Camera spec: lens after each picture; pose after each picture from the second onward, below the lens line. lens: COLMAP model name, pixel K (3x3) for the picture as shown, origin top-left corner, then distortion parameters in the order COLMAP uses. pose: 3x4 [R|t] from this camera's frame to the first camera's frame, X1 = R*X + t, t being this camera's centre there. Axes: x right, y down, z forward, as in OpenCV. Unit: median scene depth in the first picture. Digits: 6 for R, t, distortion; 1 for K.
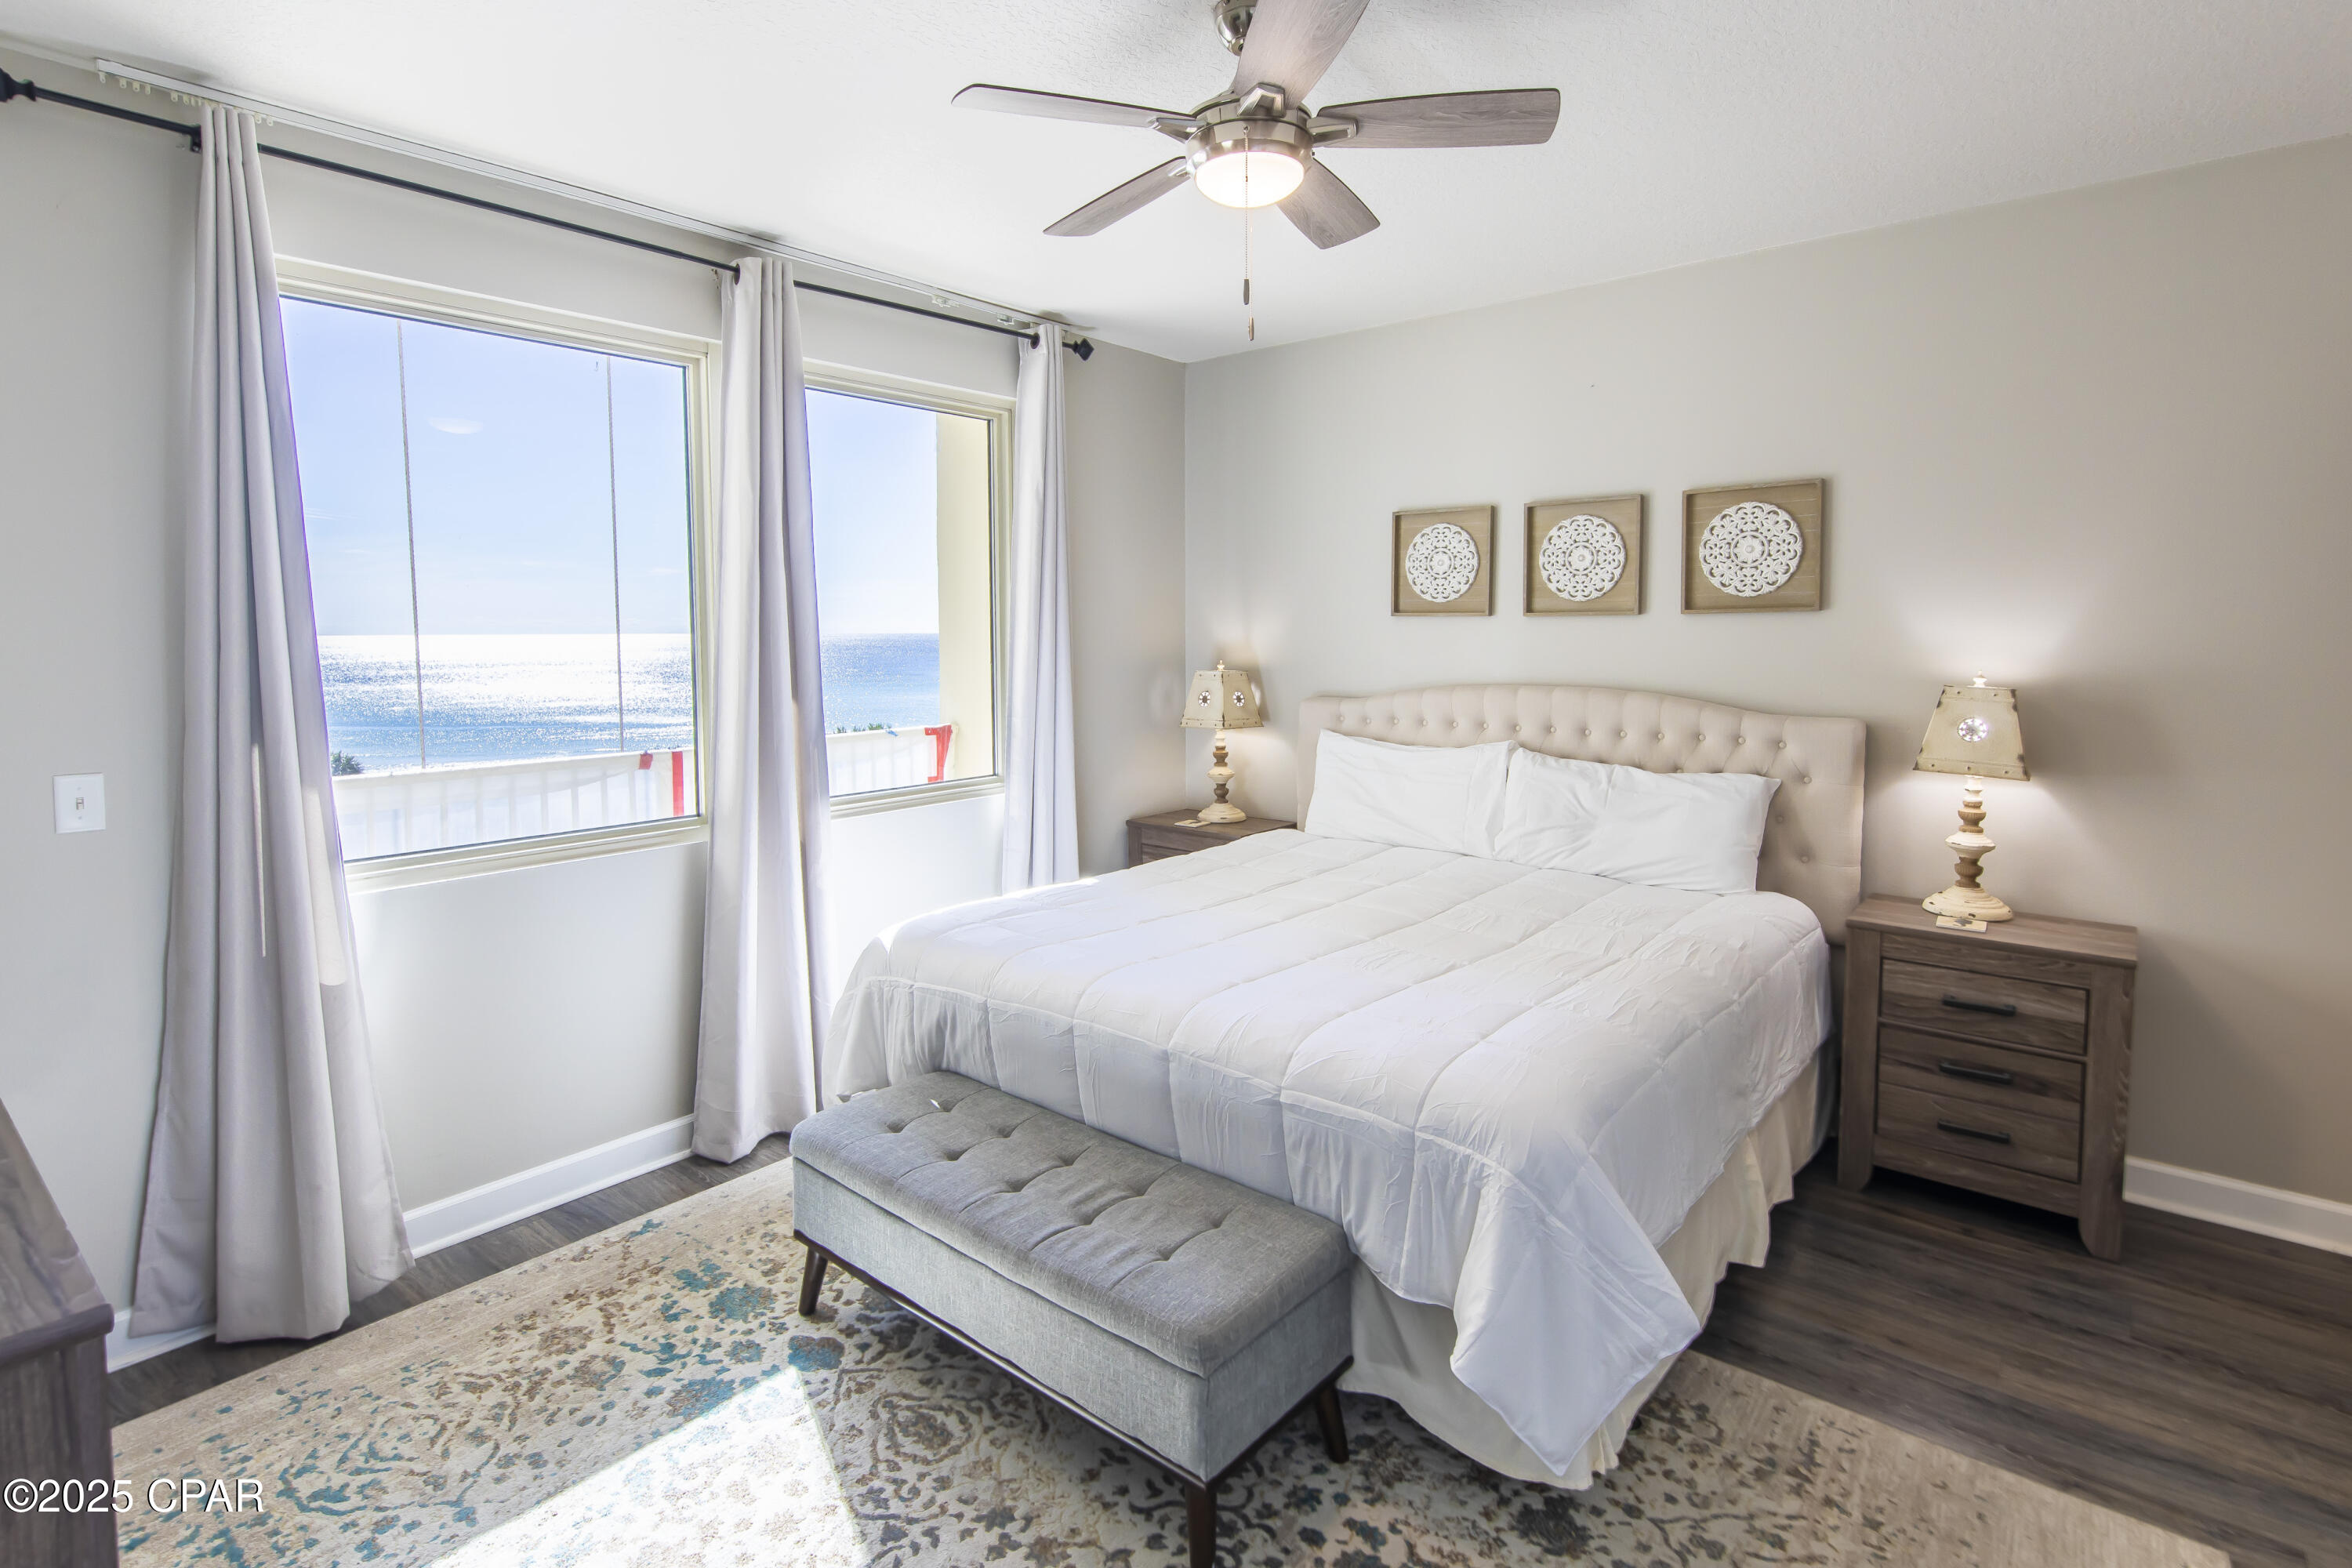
lens RADIAL K [[1128.4, 0, 1270.3], [0, 1128.4, 700.7], [0, 0, 1]] dist [-0.000640, 0.000169]
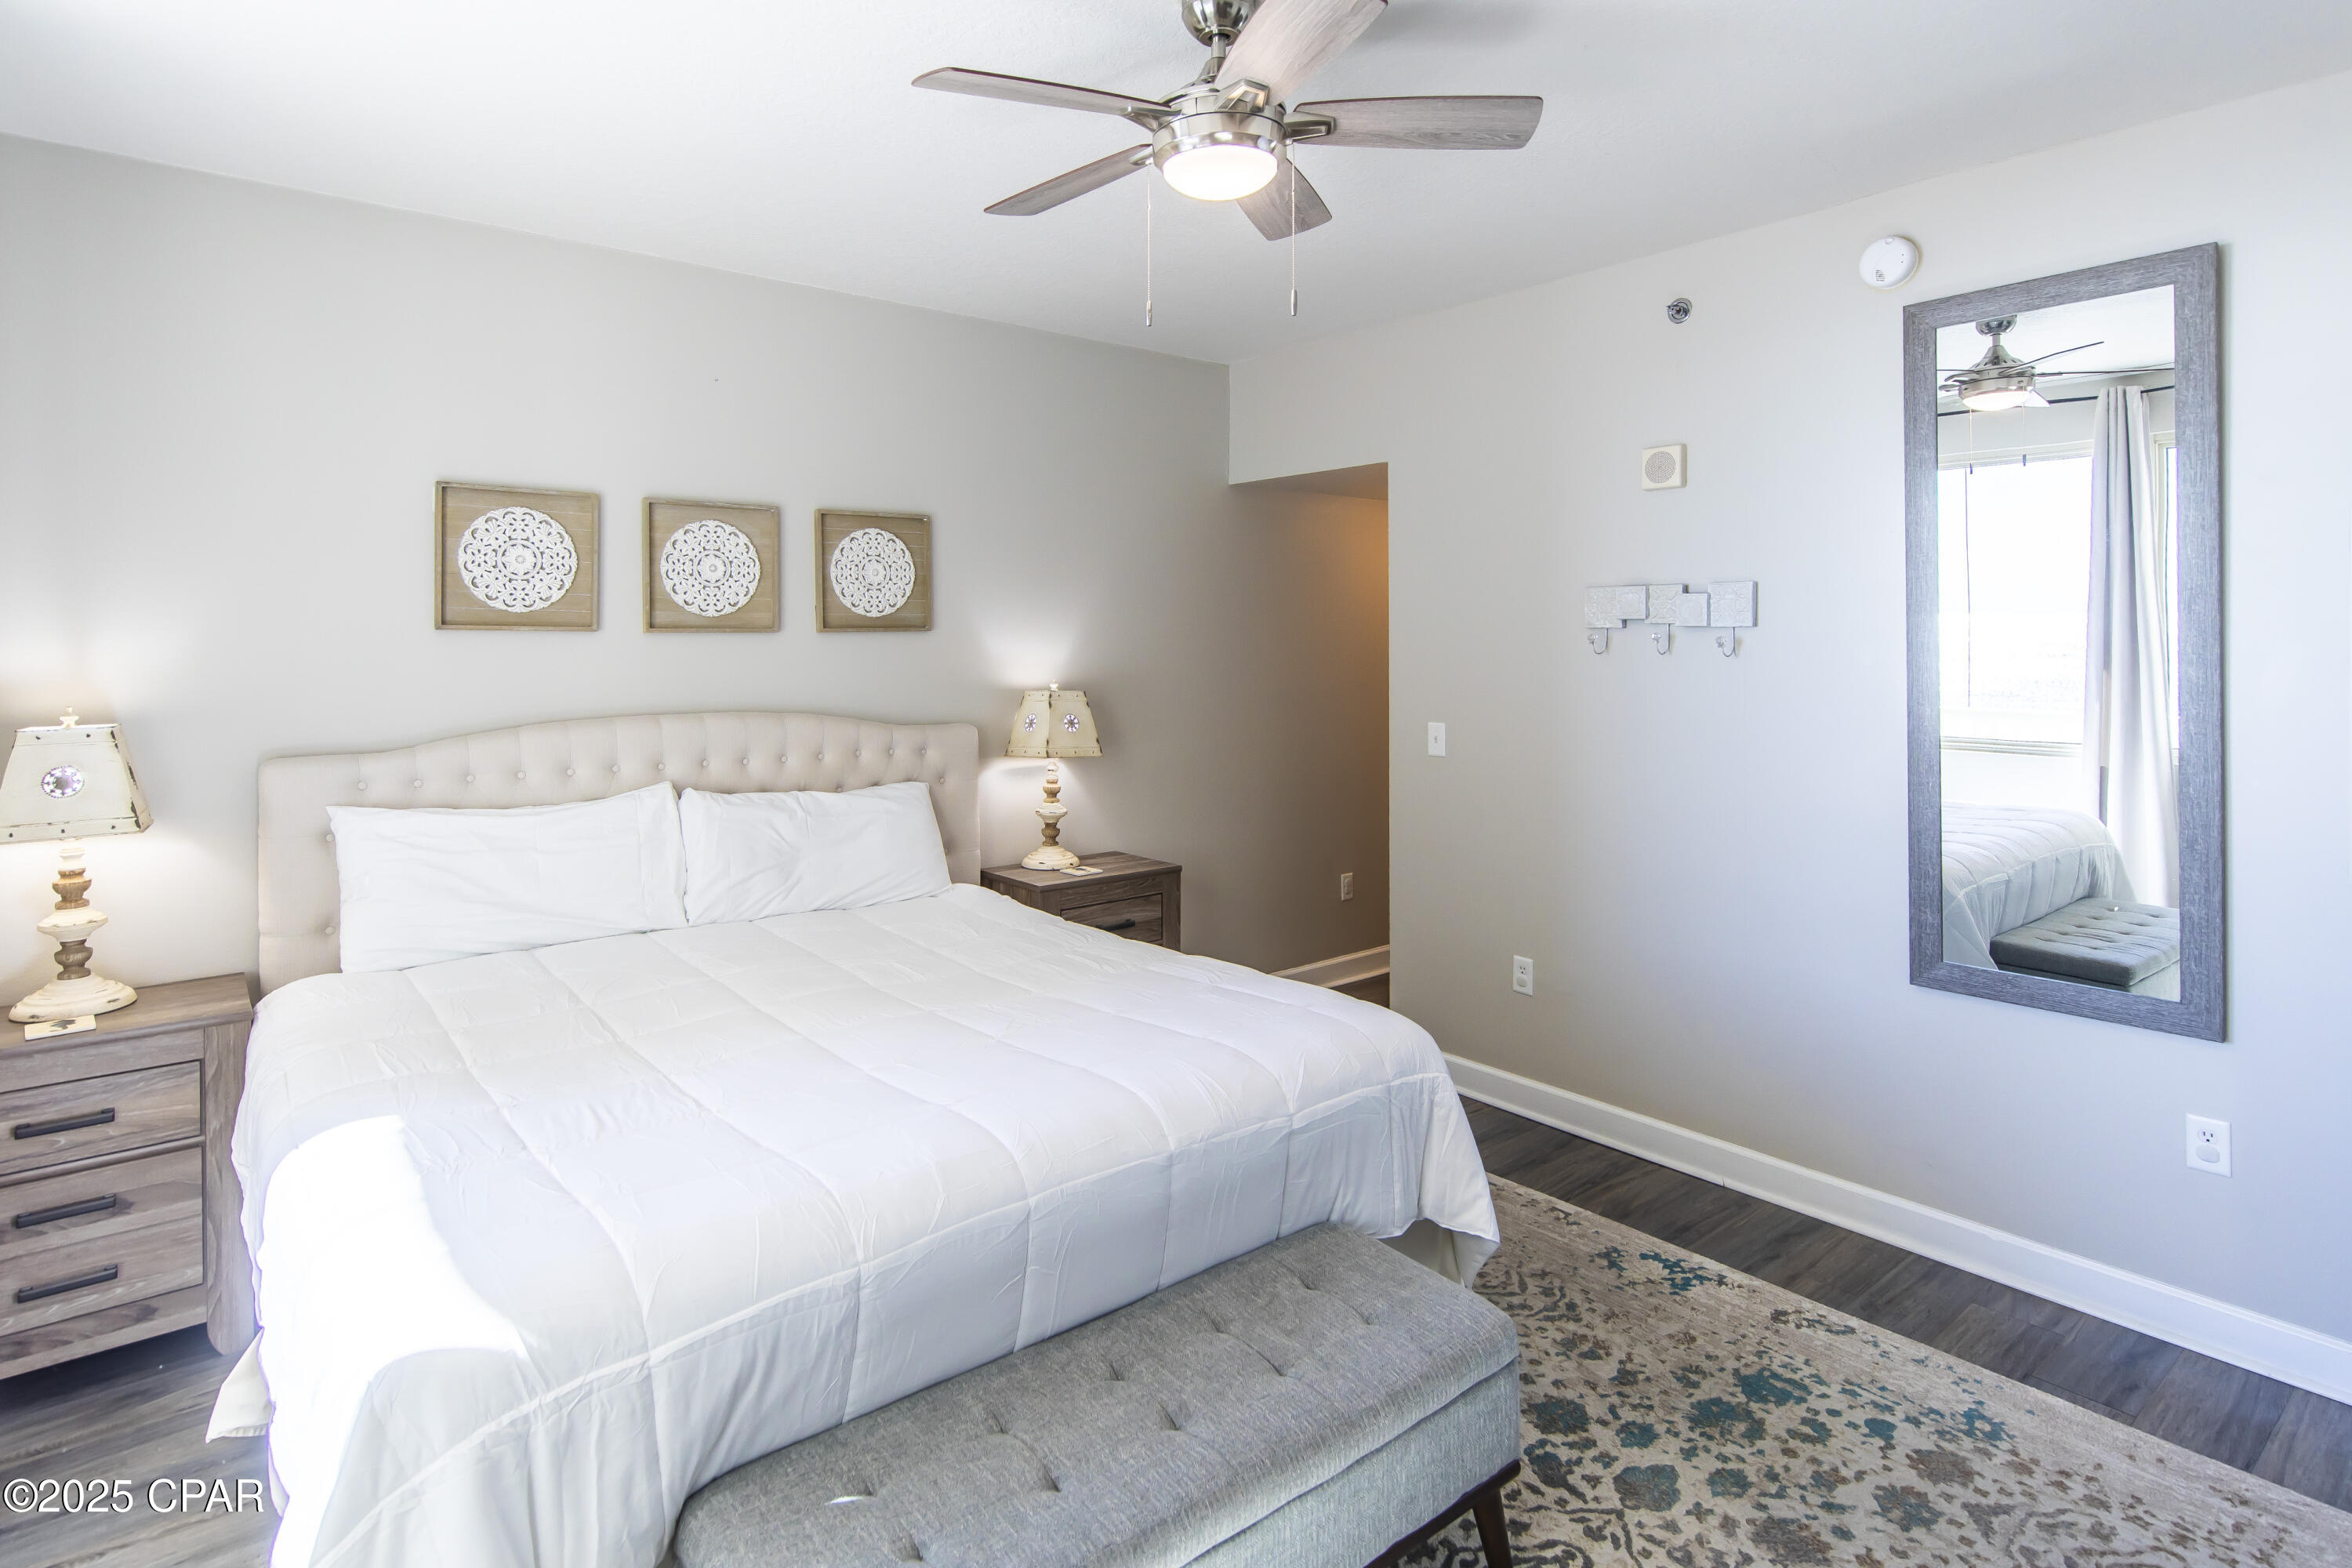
lens RADIAL K [[1212.0, 0, 1167.6], [0, 1212.0, 650.6], [0, 0, 1]] dist [0.012742, 0.000052]
pose [[0.235759, -0.001165, 0.971811, -0.567716], [0.065452, 0.997748, -0.014682, -0.023679], [-0.969605, 0.067068, 0.235304, 0.428000]]
